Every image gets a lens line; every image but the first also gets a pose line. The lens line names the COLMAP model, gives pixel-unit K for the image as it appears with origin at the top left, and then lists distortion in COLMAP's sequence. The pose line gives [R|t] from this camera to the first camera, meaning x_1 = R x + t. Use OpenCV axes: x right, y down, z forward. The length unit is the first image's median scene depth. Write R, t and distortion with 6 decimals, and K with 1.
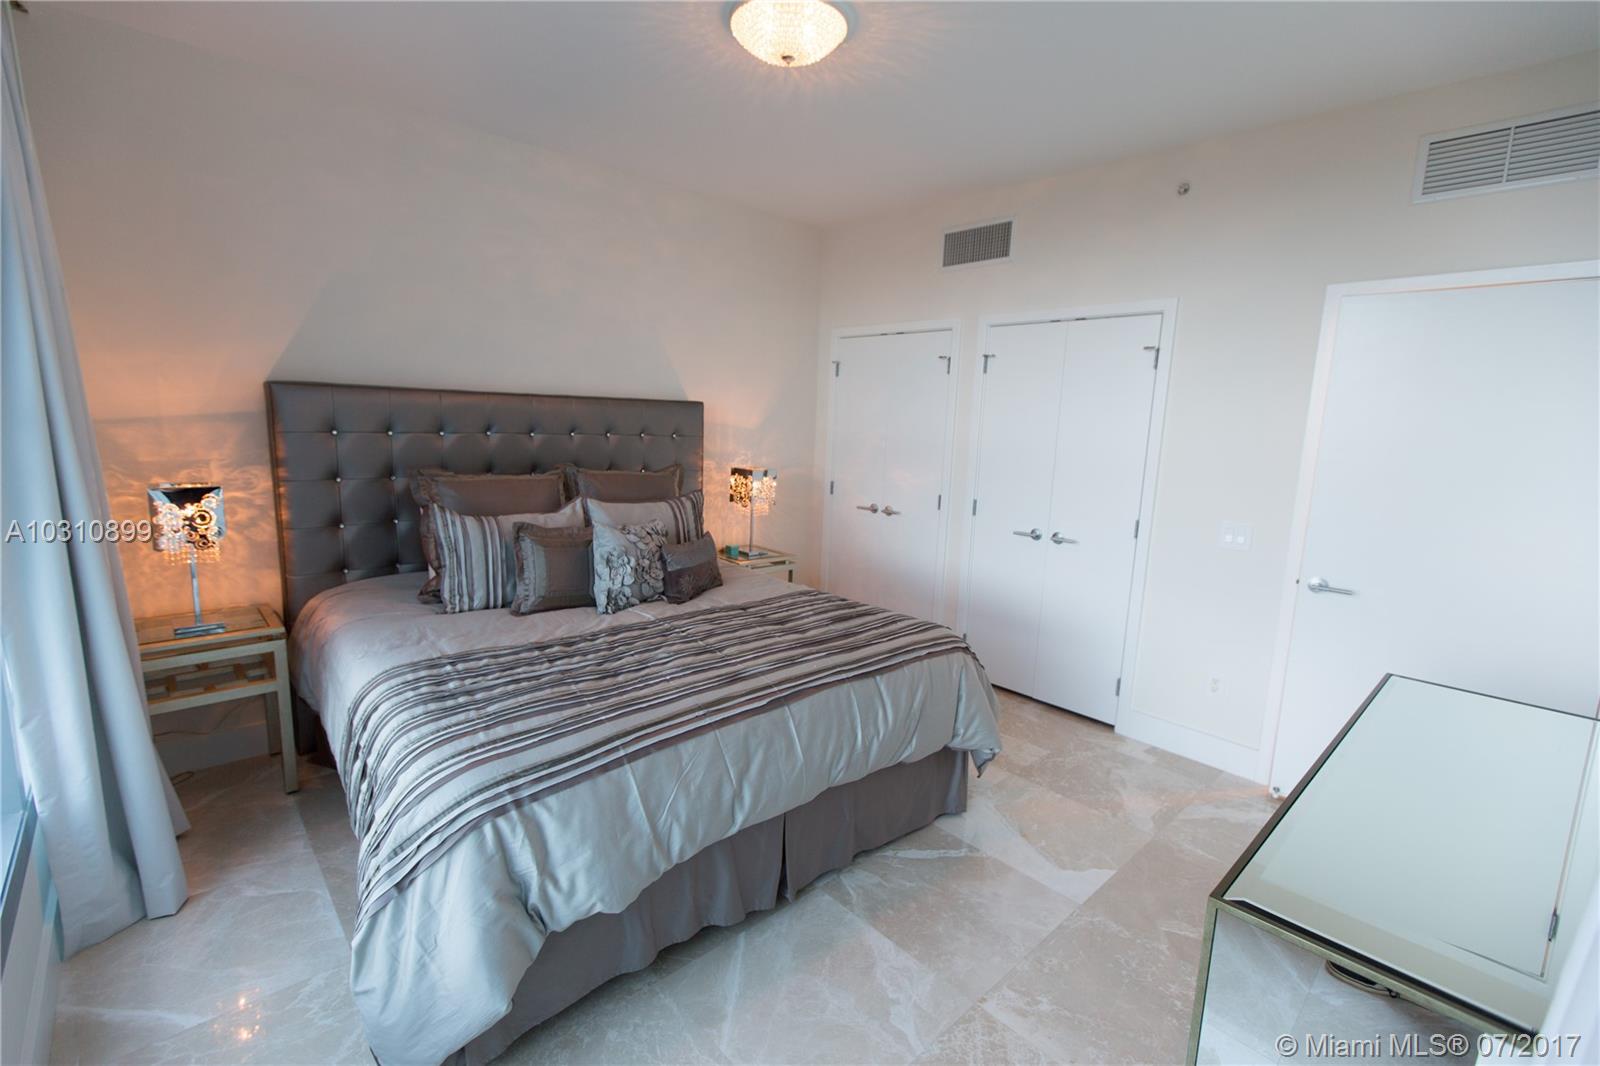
lens RADIAL K [[707.8, 0, 802.1], [0, 707.8, 545.6], [0, 0, 1]] dist [-0.003099, 0.000568]
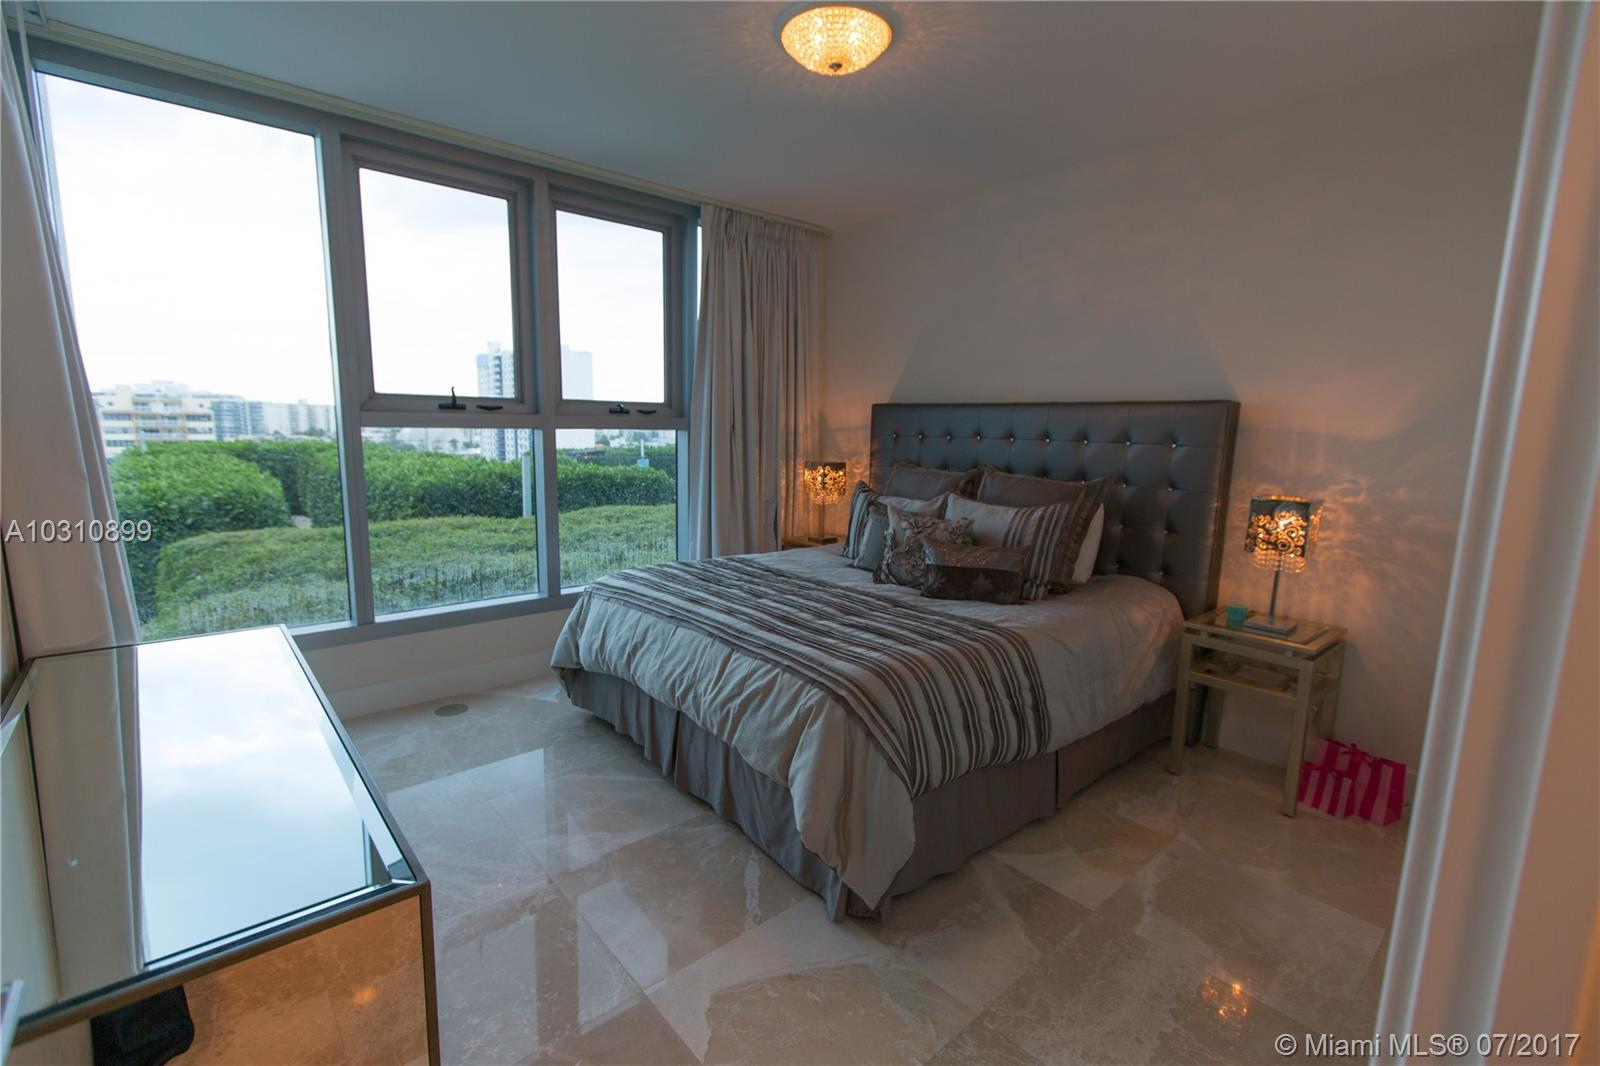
lens RADIAL K [[707.8, 0, 796.3], [0, 707.8, 536.6], [0, 0, 1]] dist [-0.003099, 0.000568]
pose [[-0.031923, 0.122501, -0.991955, 0.907357], [-0.198535, 0.971907, 0.126414, -0.102086], [0.979574, 0.200973, -0.006705, 0.874749]]
